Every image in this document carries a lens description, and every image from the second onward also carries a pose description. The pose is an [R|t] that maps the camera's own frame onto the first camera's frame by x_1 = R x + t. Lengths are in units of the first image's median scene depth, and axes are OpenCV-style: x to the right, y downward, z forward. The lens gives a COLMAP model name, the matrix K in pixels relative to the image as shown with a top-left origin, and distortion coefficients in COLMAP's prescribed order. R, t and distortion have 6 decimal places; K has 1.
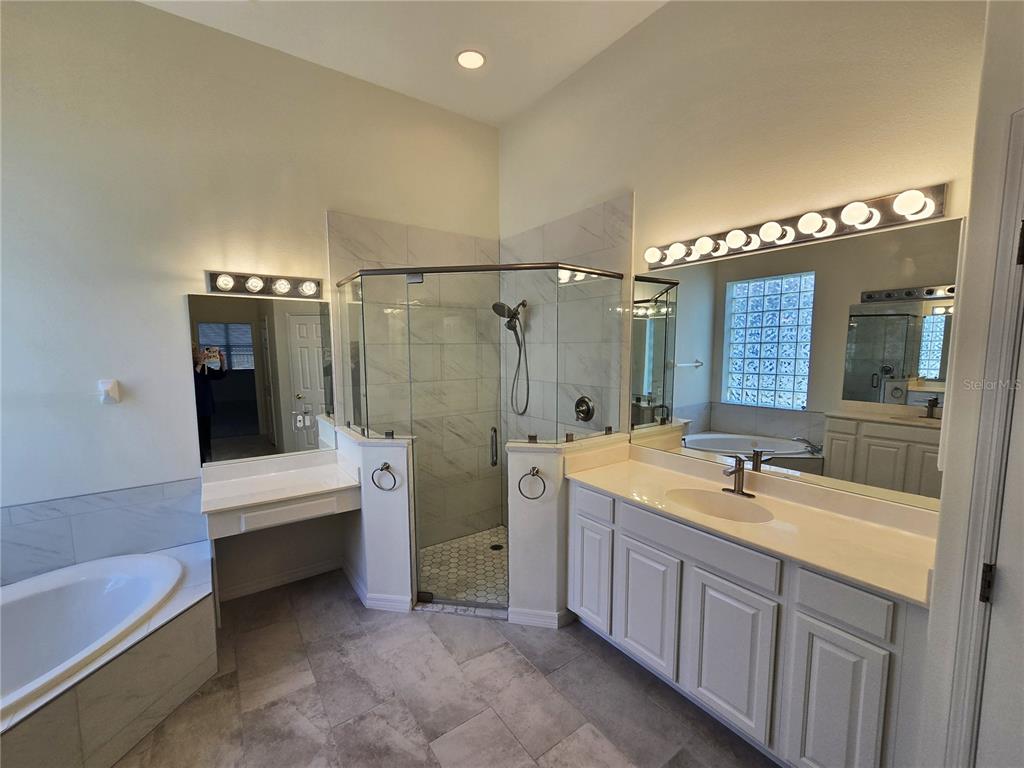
lens RADIAL K [[421.9, 0, 510.2], [0, 421.9, 388.7], [0, 0, 1]] dist [-0.005432, 0.002064]
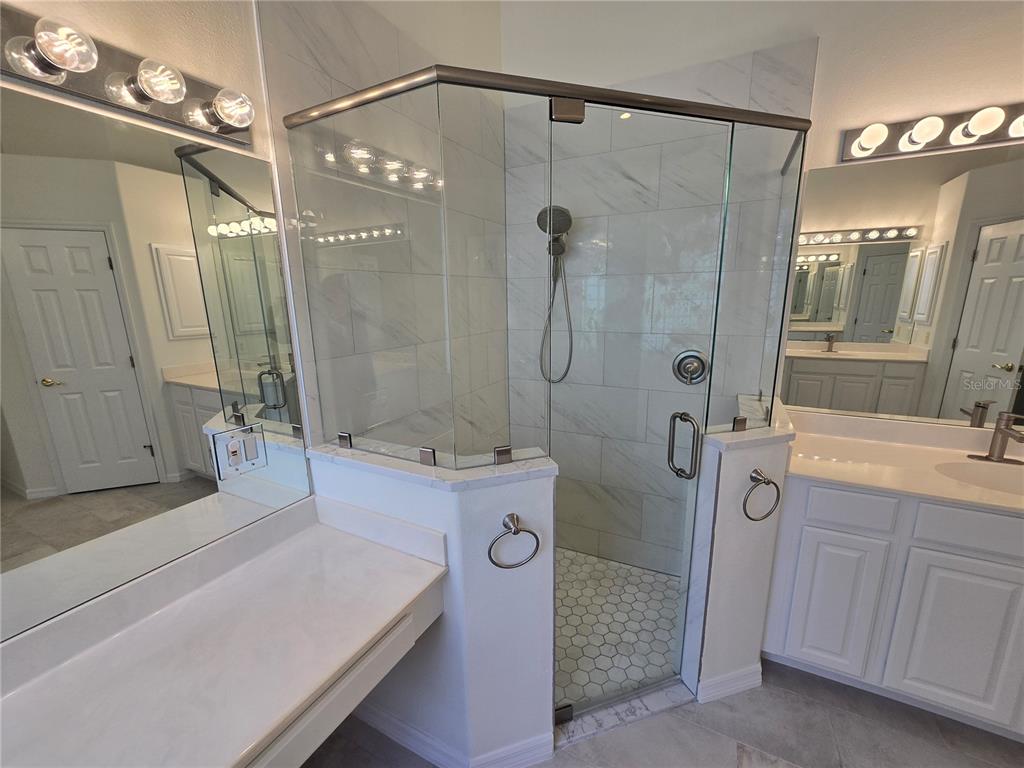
lens RADIAL K [[421.9, 0, 510.1], [0, 421.9, 389.1], [0, 0, 1]] dist [-0.005432, 0.002064]
pose [[0.892382, -0.104065, 0.439118, -0.497826], [0.053233, 0.990529, 0.126561, -0.027153], [-0.448129, -0.089565, 0.889471, 0.587992]]
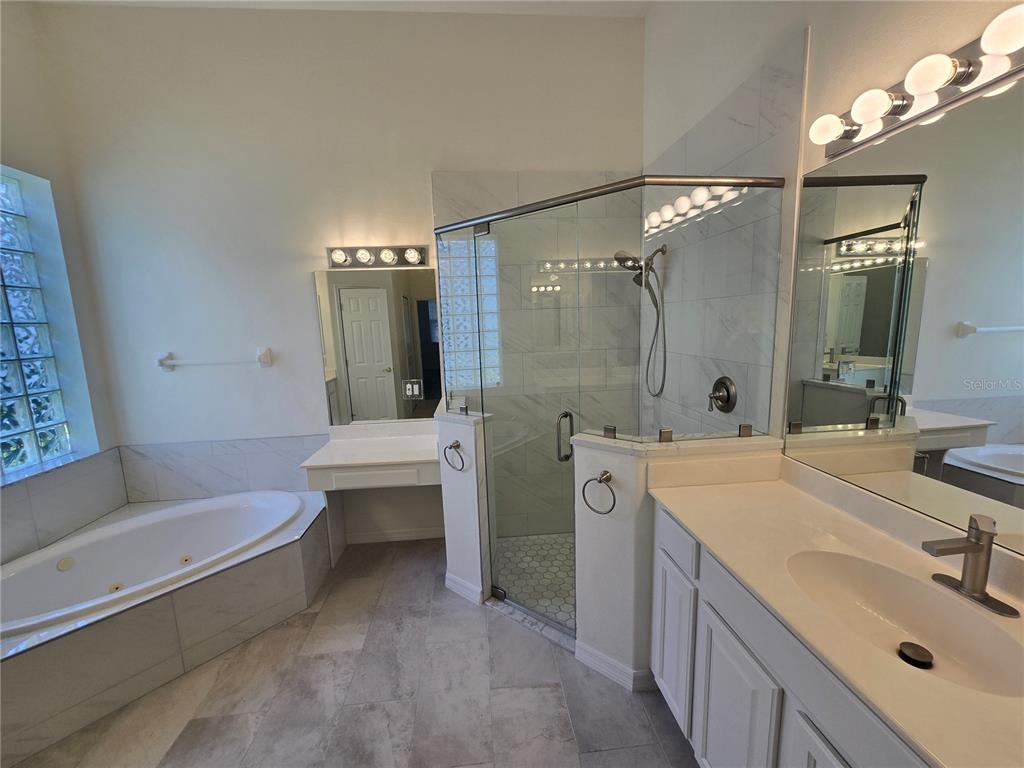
lens RADIAL K [[421.9, 0, 510.8], [0, 421.9, 387.4], [0, 0, 1]] dist [-0.005432, 0.002064]
pose [[0.862944, 0.053496, -0.502459, 0.260635], [-0.019903, 0.997207, 0.071989, -0.007938], [0.504907, -0.052122, 0.861599, 0.278348]]
